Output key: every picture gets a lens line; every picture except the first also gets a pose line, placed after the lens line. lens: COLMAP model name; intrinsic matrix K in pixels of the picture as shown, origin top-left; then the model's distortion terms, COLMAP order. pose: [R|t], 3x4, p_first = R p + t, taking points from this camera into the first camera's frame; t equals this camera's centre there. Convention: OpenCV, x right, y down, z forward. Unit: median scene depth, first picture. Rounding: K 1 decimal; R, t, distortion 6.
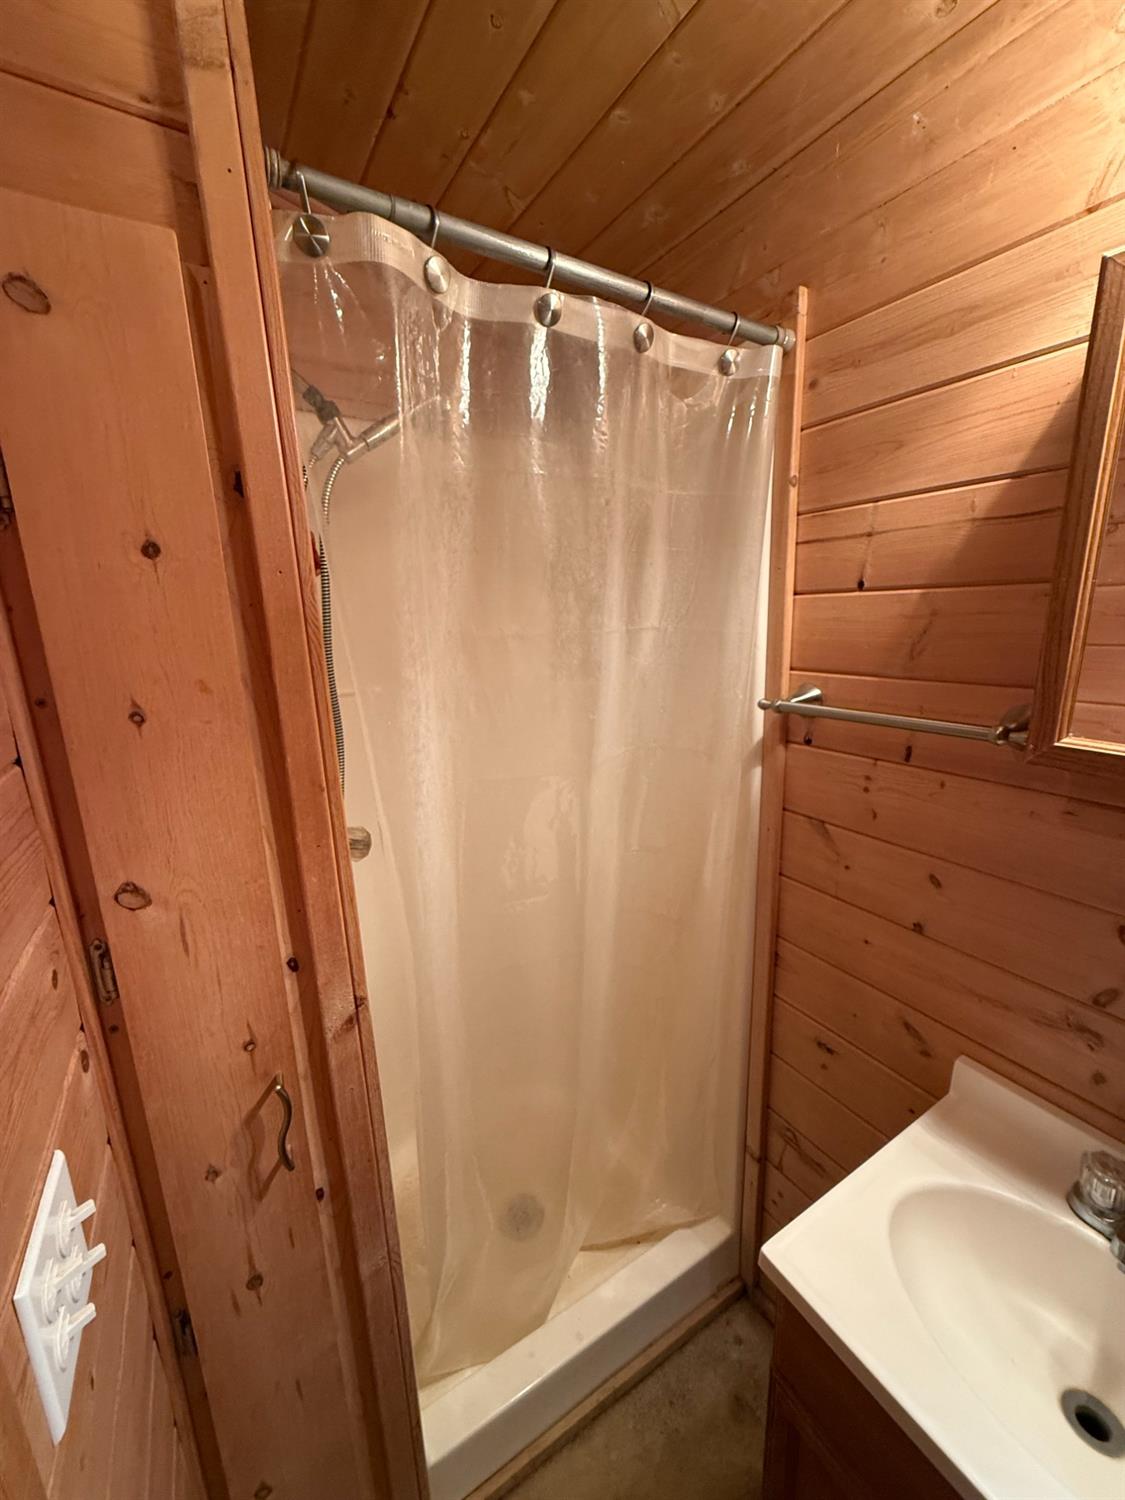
lens RADIAL K [[596.5, 0, 568.1], [0, 596.5, 744.8], [0, 0, 1]] dist [-0.003334, -0.000699]
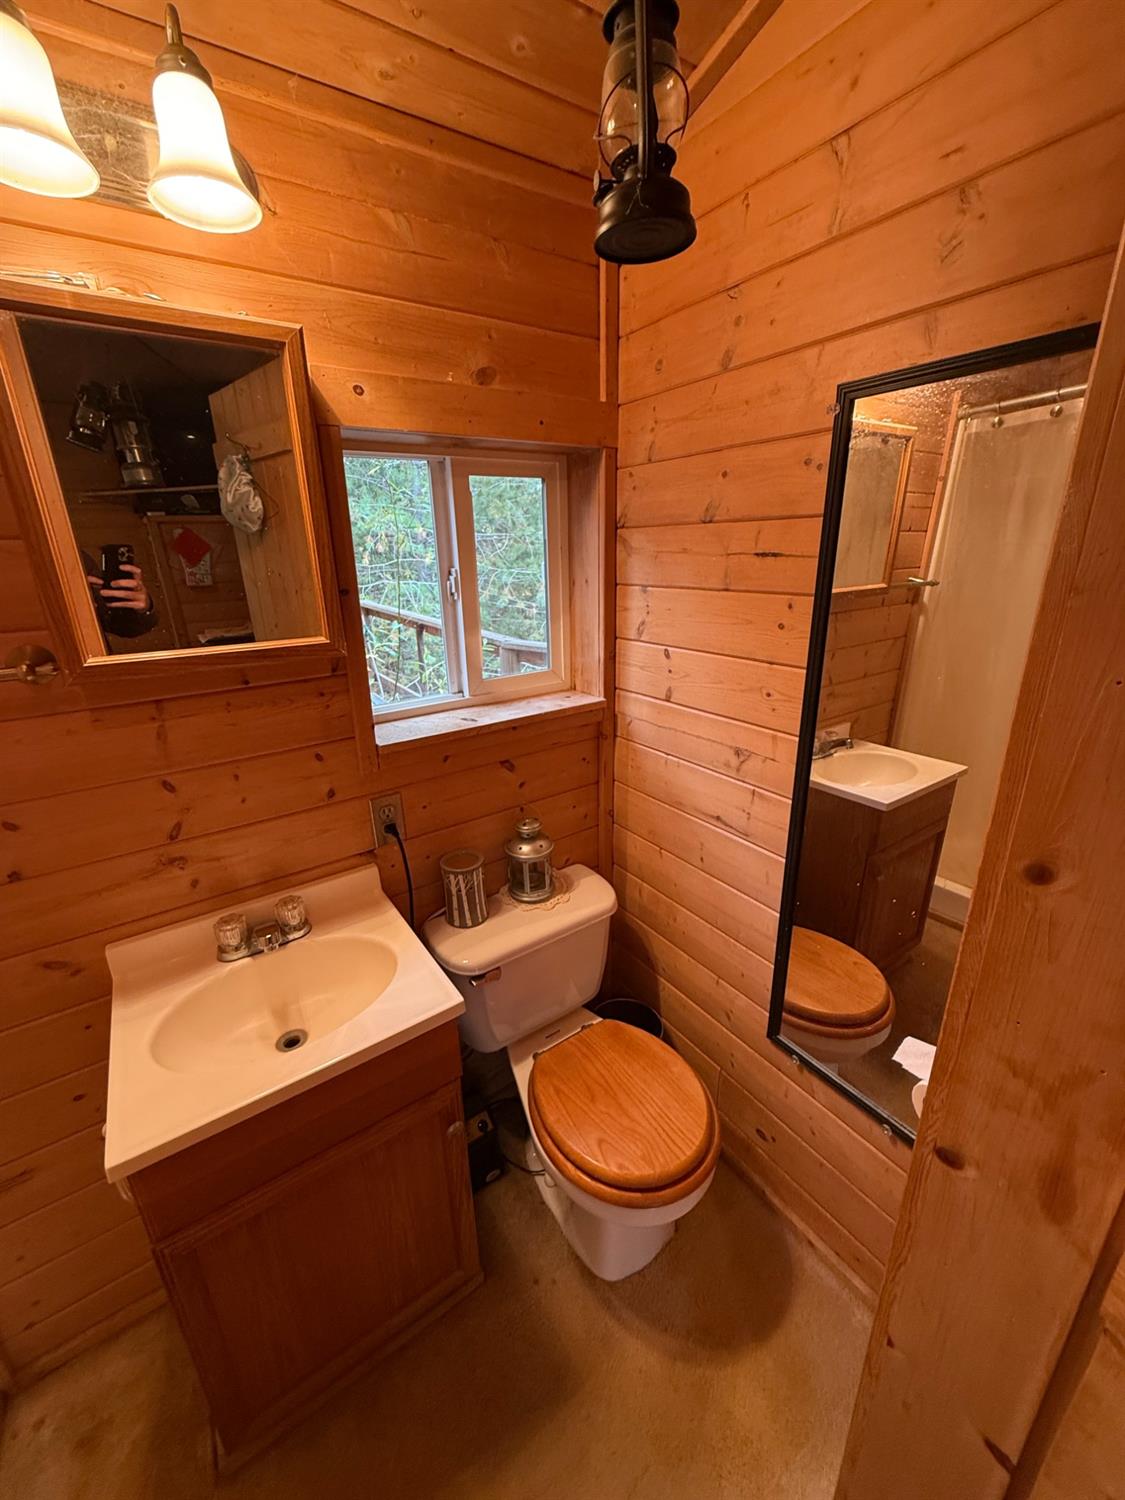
lens RADIAL K [[596.5, 0, 561.6], [0, 596.5, 750.8], [0, 0, 1]] dist [-0.003334, -0.000699]
pose [[-0.033410, -0.303668, 0.952192, -0.459124], [0.245280, 0.921096, 0.302358, 0.029585], [-0.968877, 0.243655, 0.043710, -0.039637]]
